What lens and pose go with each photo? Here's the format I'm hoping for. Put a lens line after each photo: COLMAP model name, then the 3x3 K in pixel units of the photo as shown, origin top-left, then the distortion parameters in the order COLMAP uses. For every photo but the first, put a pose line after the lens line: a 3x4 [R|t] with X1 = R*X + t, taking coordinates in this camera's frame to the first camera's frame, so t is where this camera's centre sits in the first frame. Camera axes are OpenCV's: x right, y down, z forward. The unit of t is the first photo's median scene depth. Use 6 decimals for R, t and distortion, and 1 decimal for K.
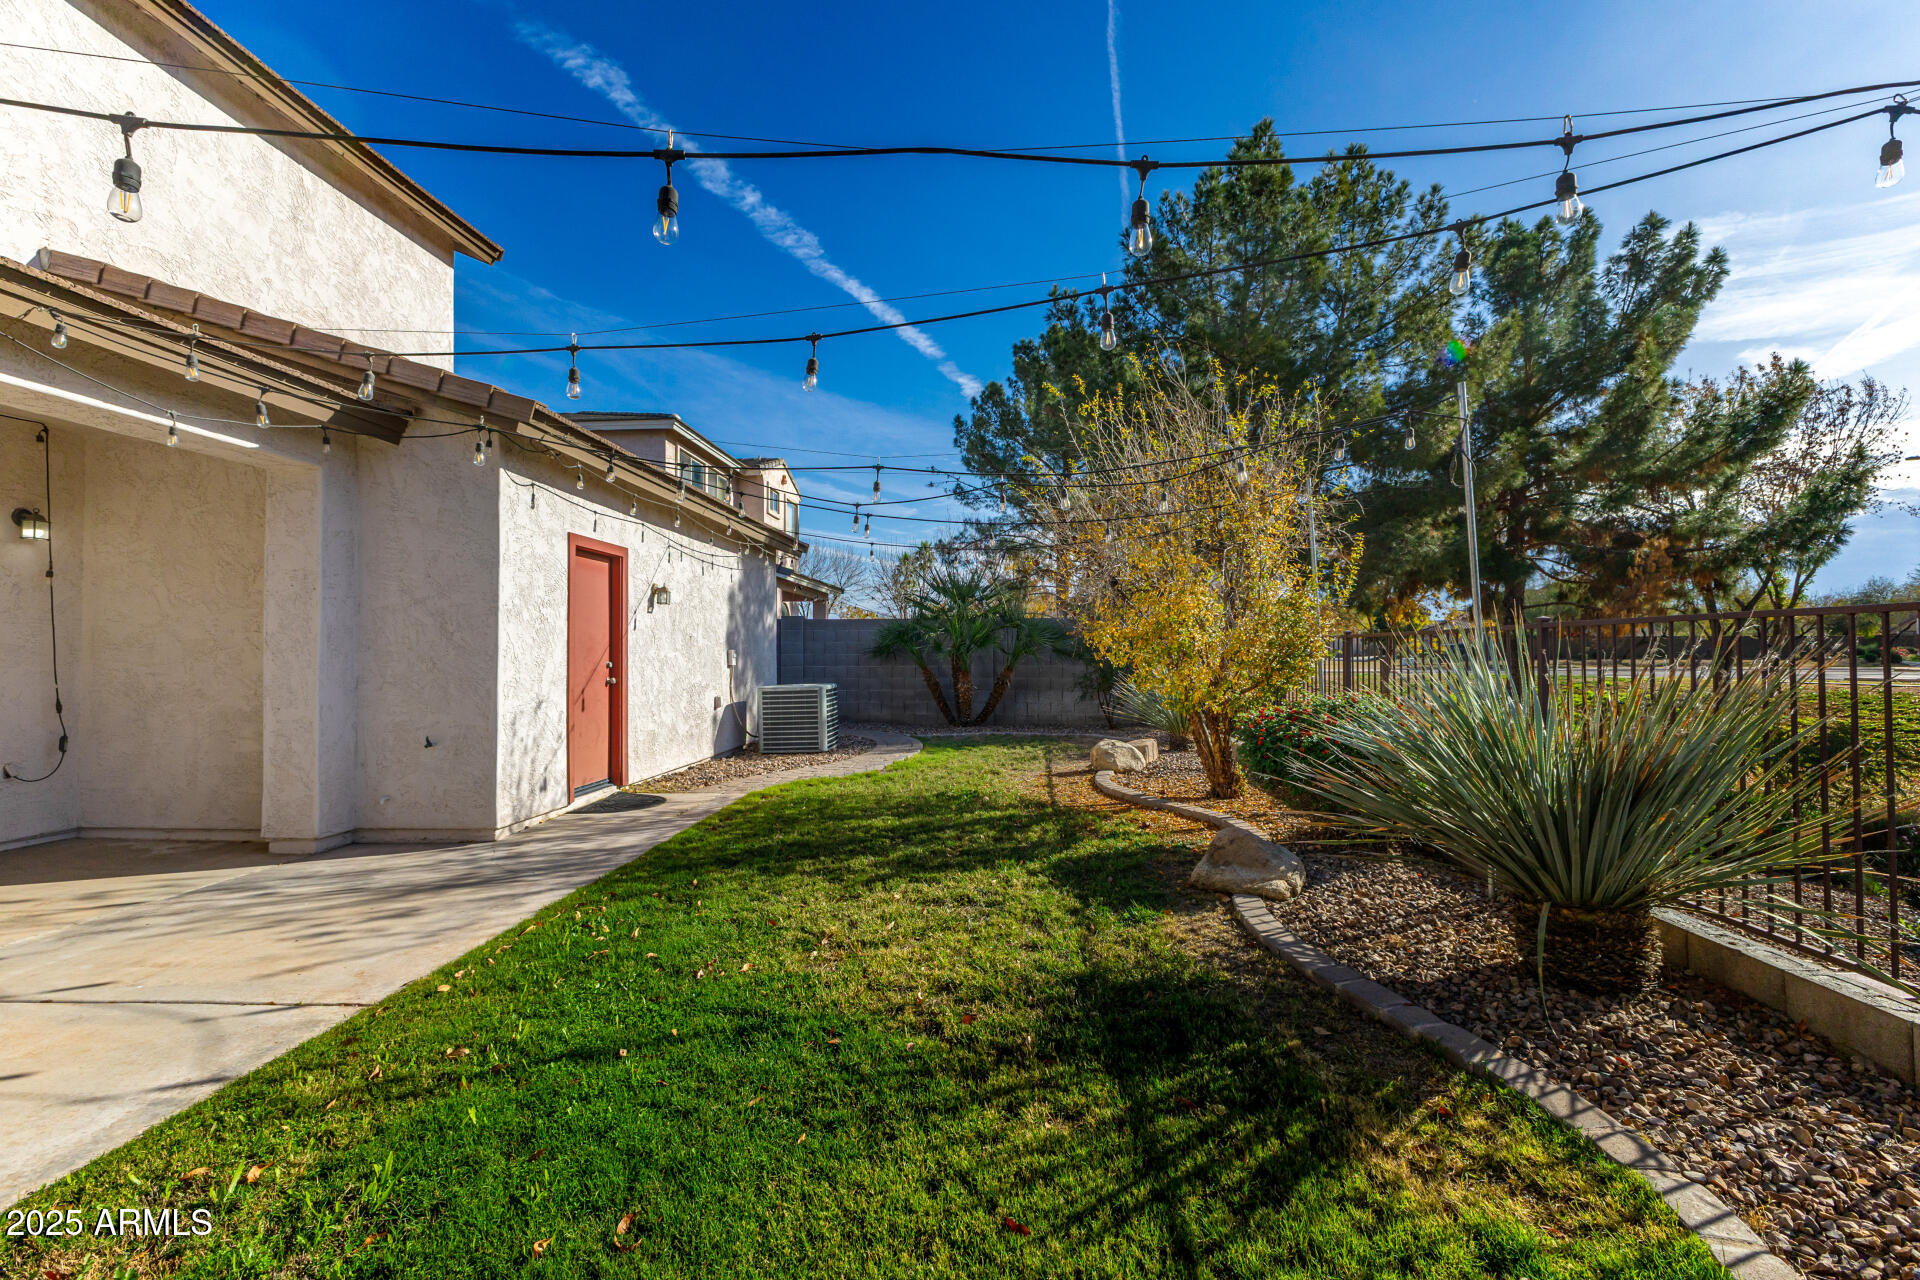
lens RADIAL K [[833.9, 0, 968.0], [0, 833.9, 636.2], [0, 0, 1]] dist [0.012428, -0.004102]
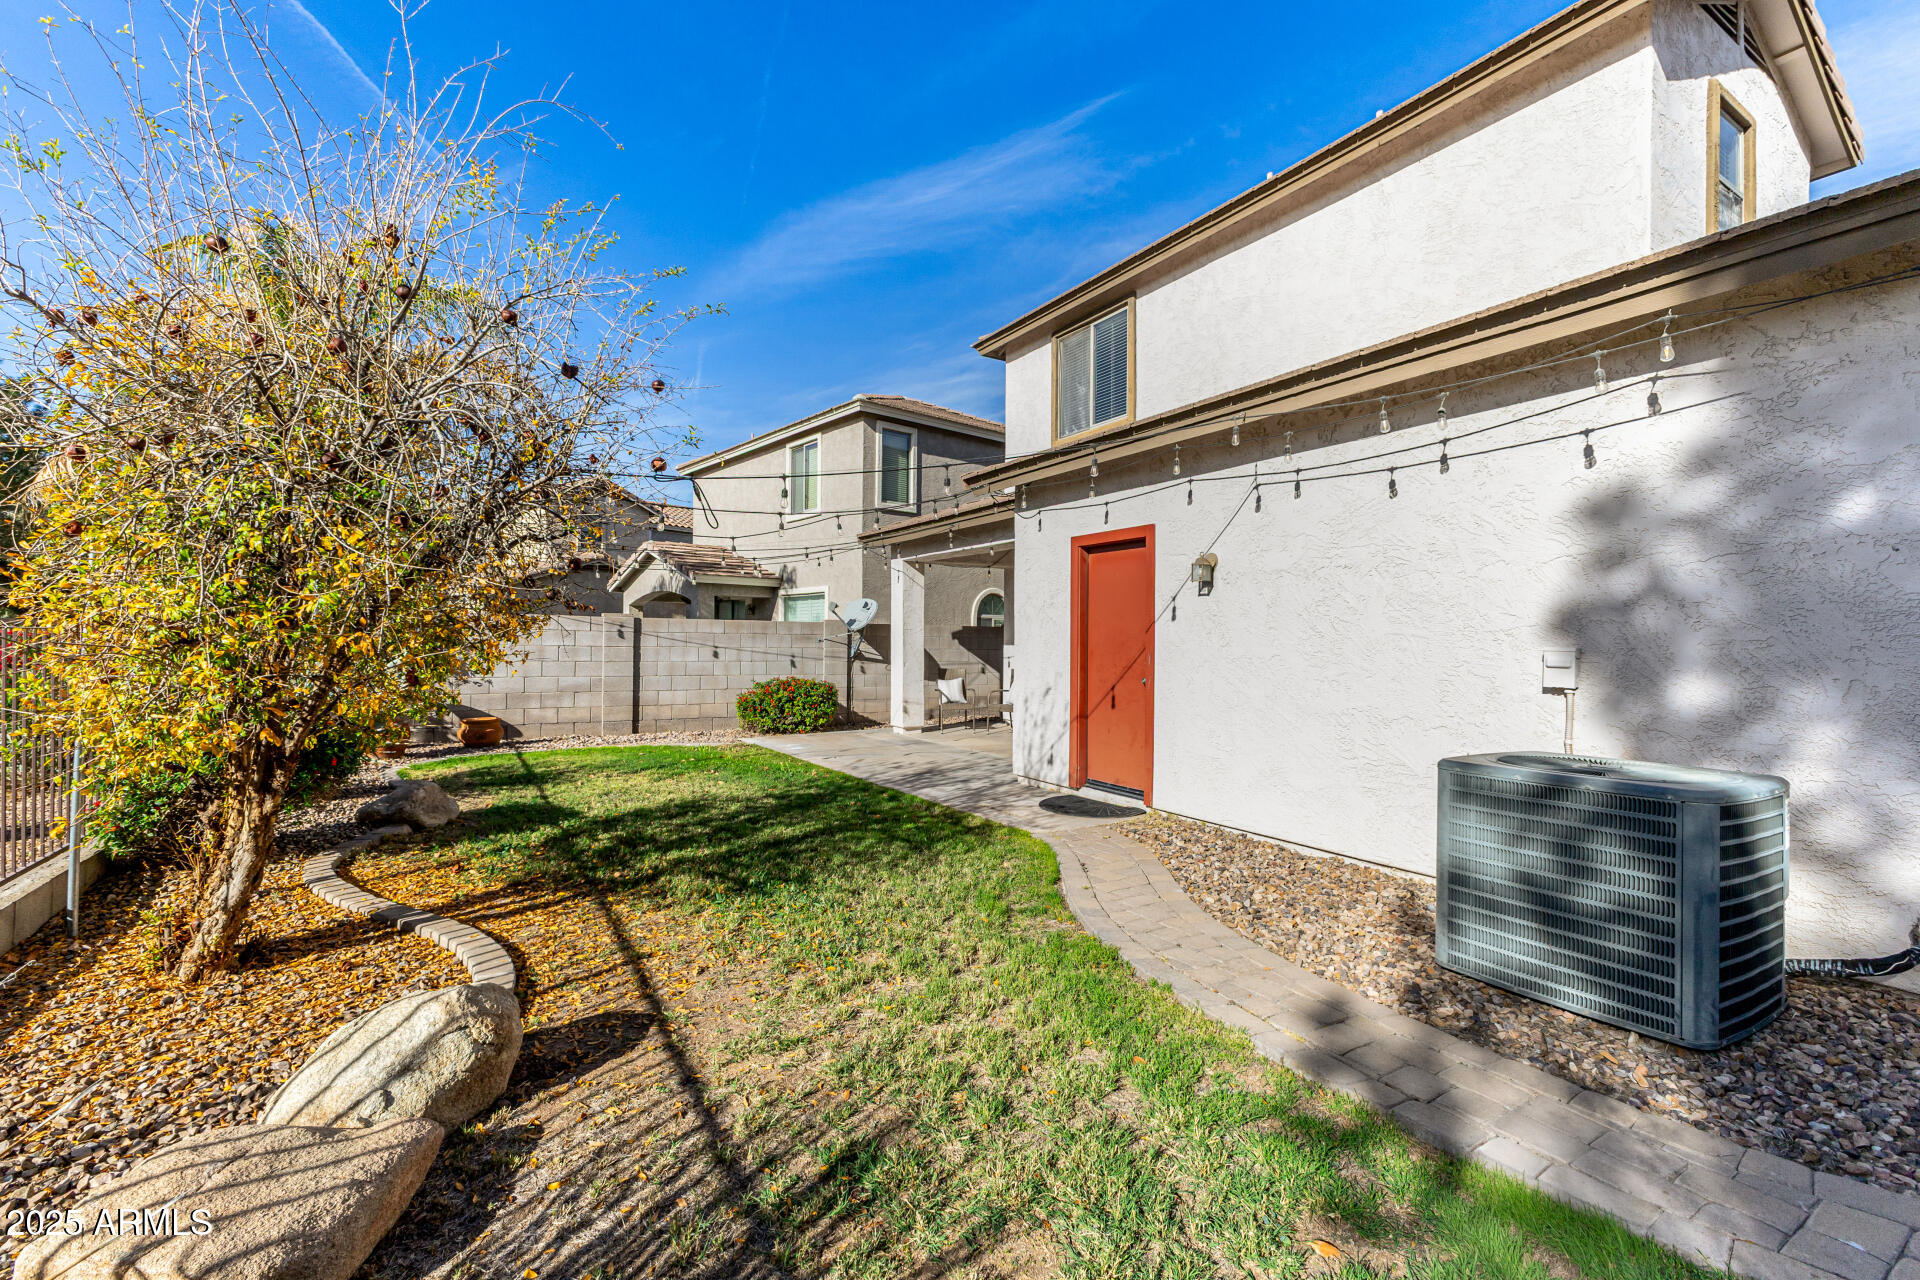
lens RADIAL K [[833.9, 0, 940.8], [0, 833.9, 642.0], [0, 0, 1]] dist [0.012428, -0.004102]
pose [[-0.838864, -0.006959, -0.544296, 0.289516], [0.001382, 0.999888, -0.014913, 0.031438], [0.544339, -0.013262, -0.838761, 2.073979]]
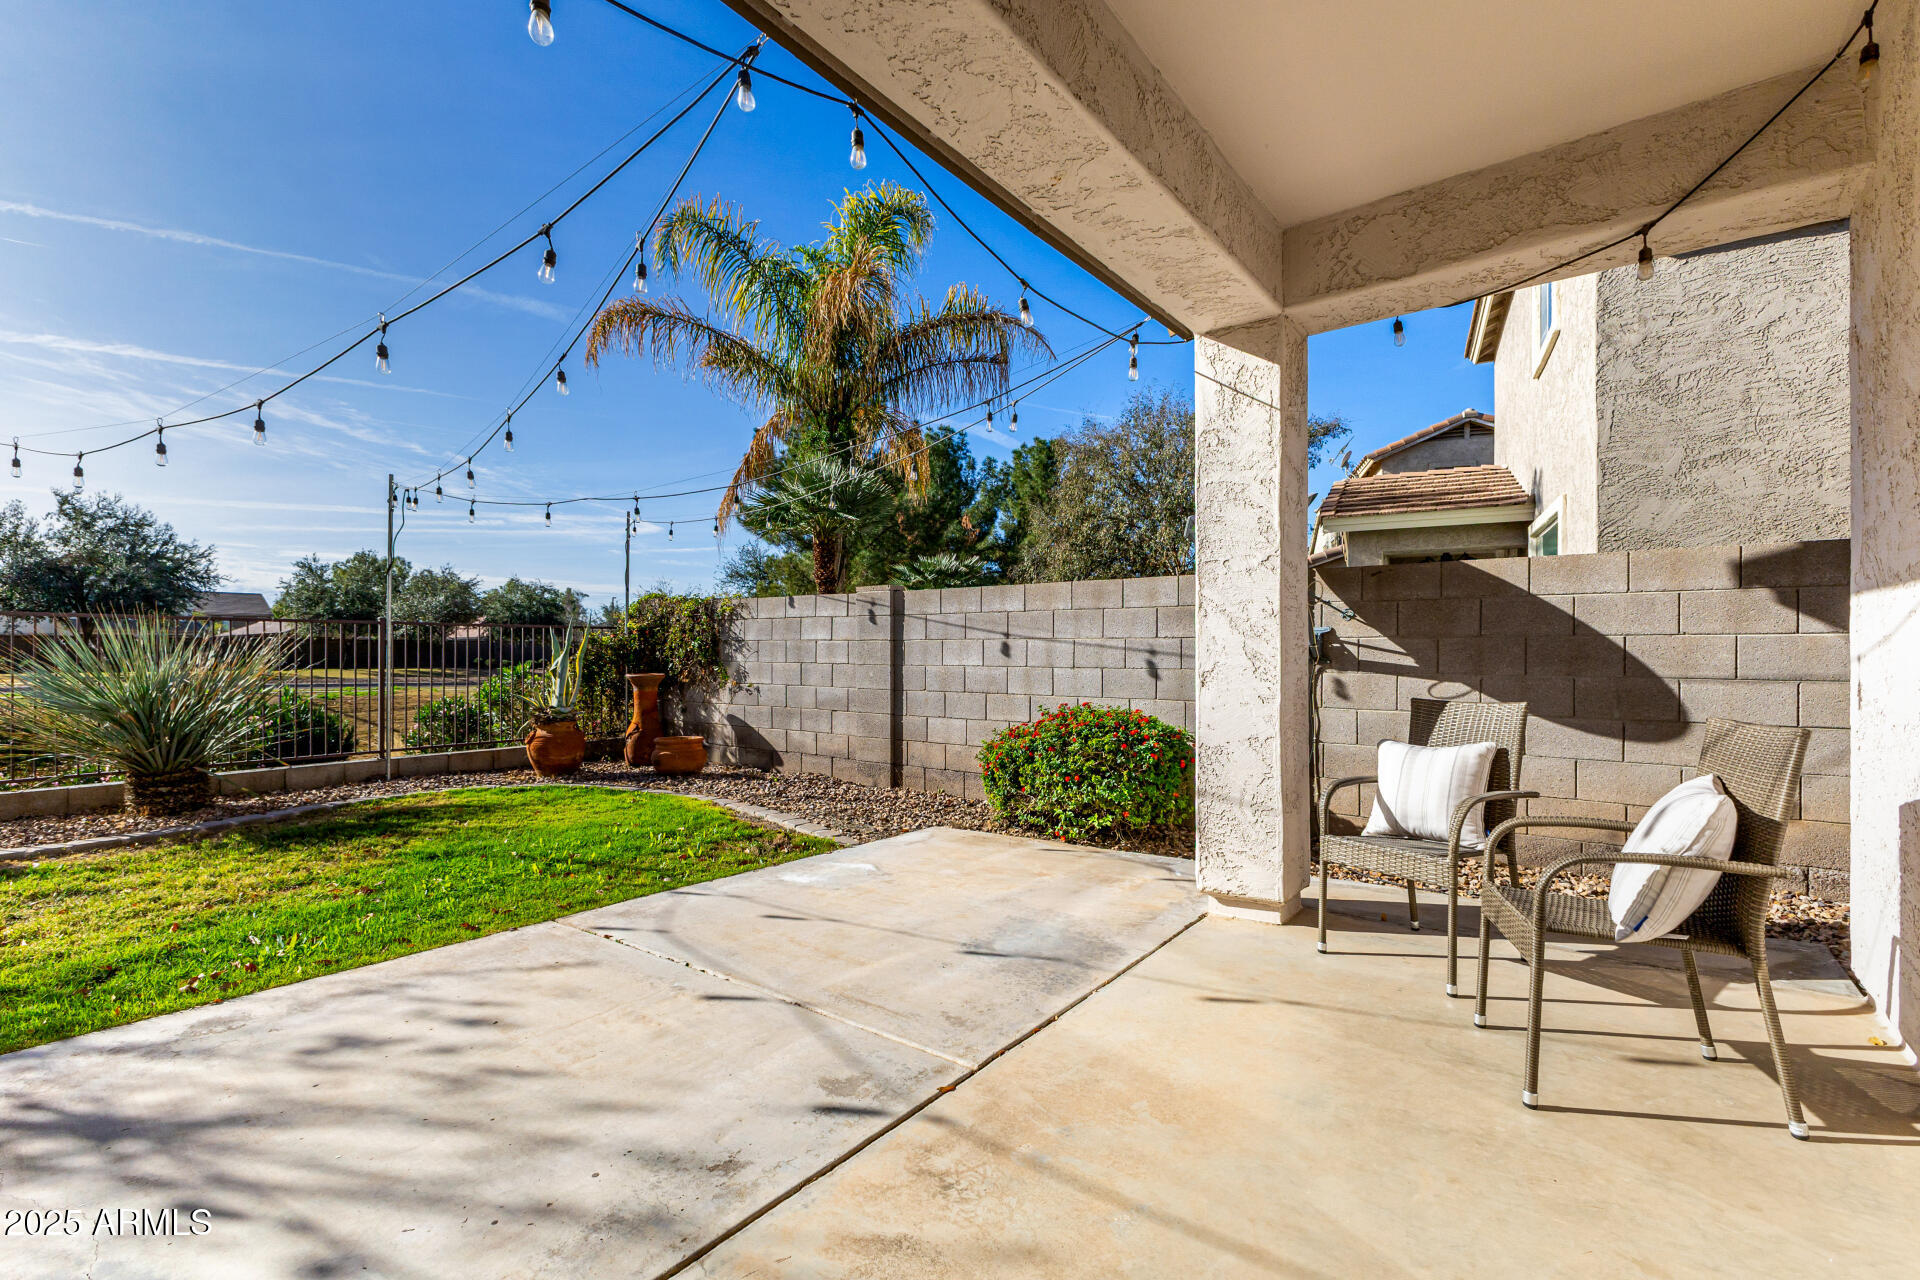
lens RADIAL K [[833.9, 0, 955.8], [0, 833.9, 645.6], [0, 0, 1]] dist [0.012428, -0.004102]
pose [[-0.826946, 0.009184, 0.562206, -0.969405], [-0.001581, 0.999825, -0.018658, 0.044368], [-0.562279, -0.016318, -0.826786, 0.878307]]
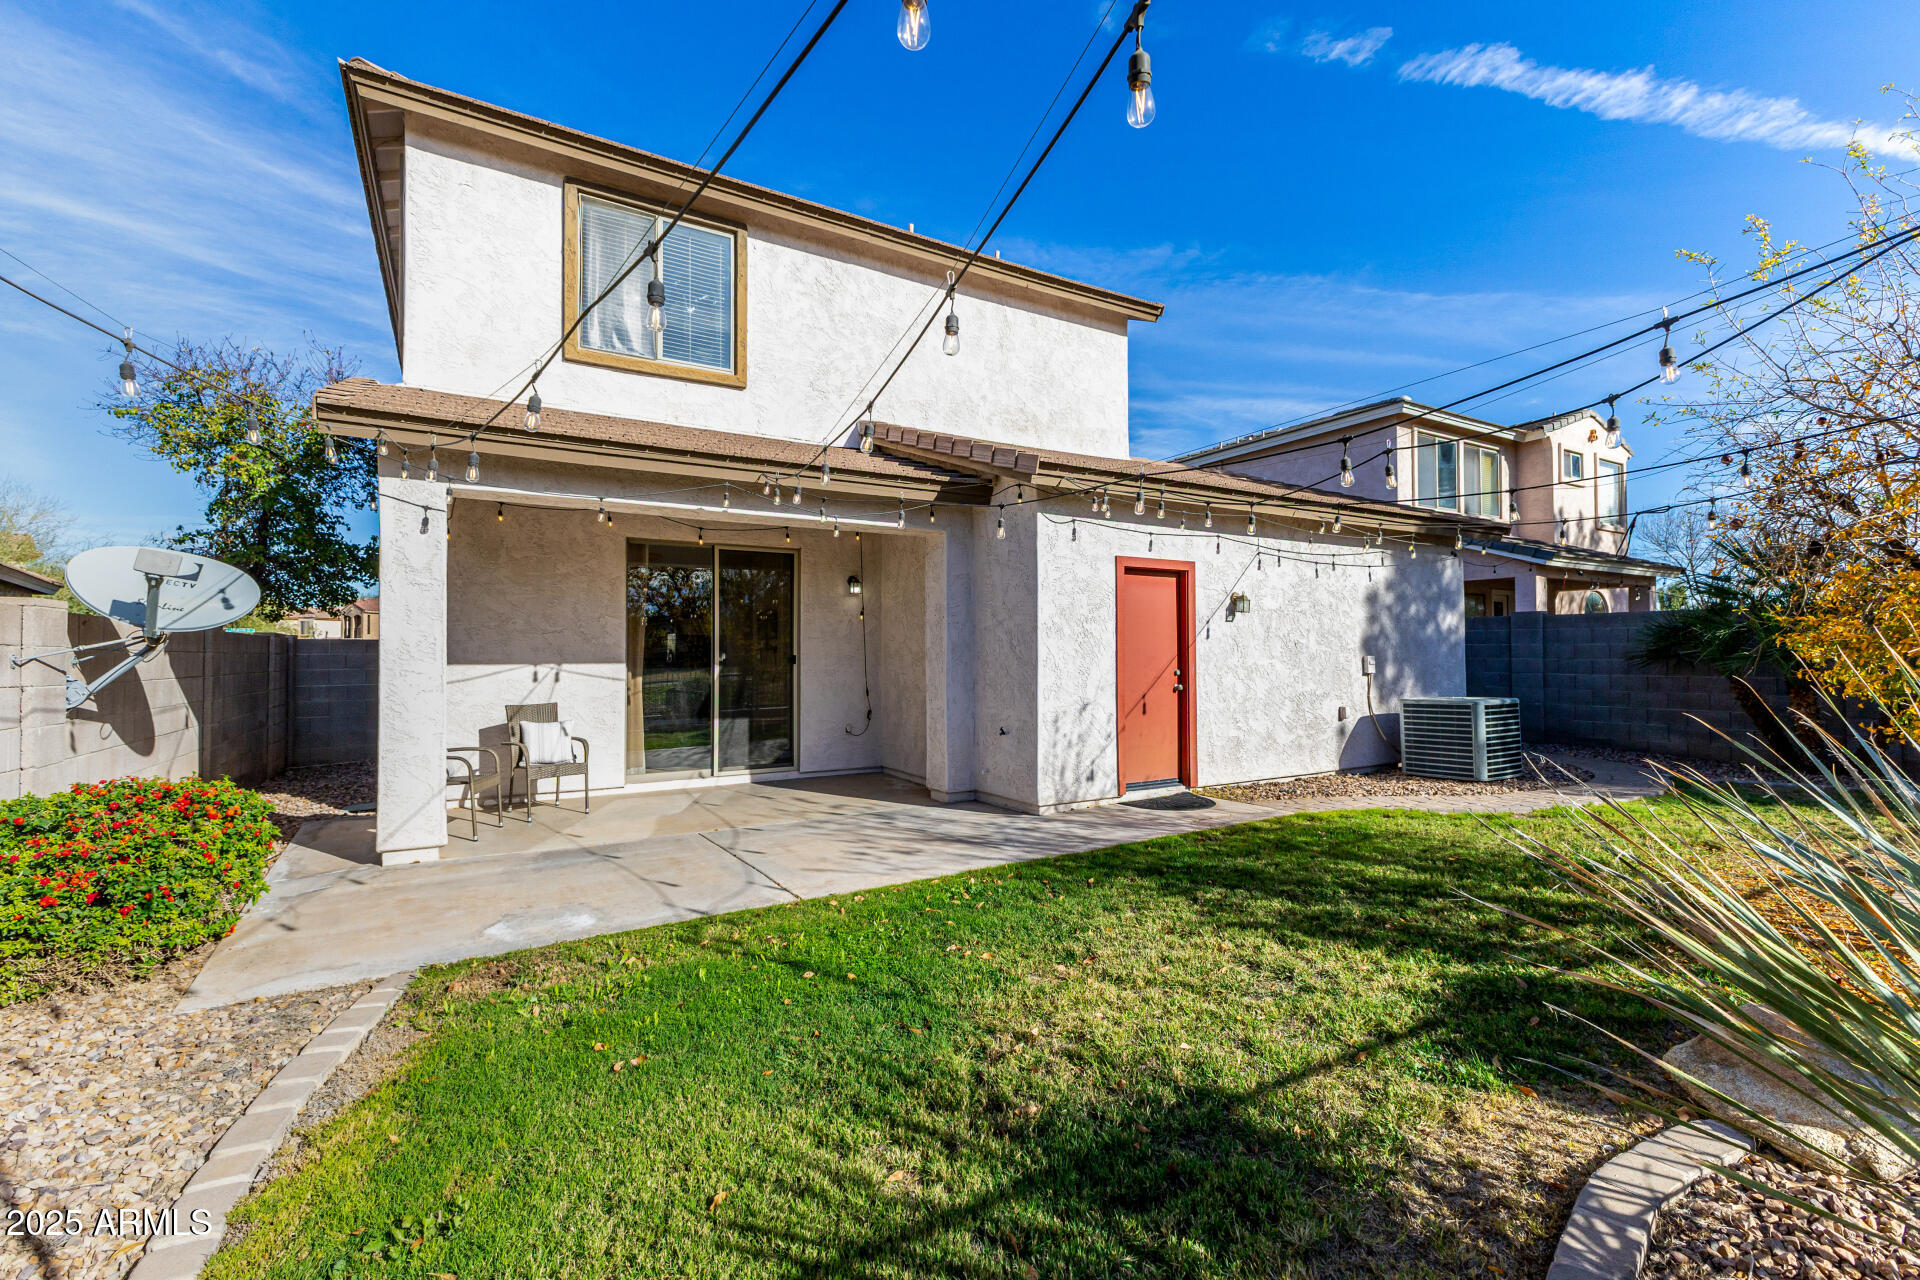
lens RADIAL K [[833.9, 0, 951.8], [0, 833.9, 639.4], [0, 0, 1]] dist [0.012428, -0.004102]
pose [[0.561241, -0.012263, -0.827561, 0.380703], [0.018050, 0.999834, -0.002574, -0.014046], [0.827455, -0.013493, 0.561369, 0.205125]]
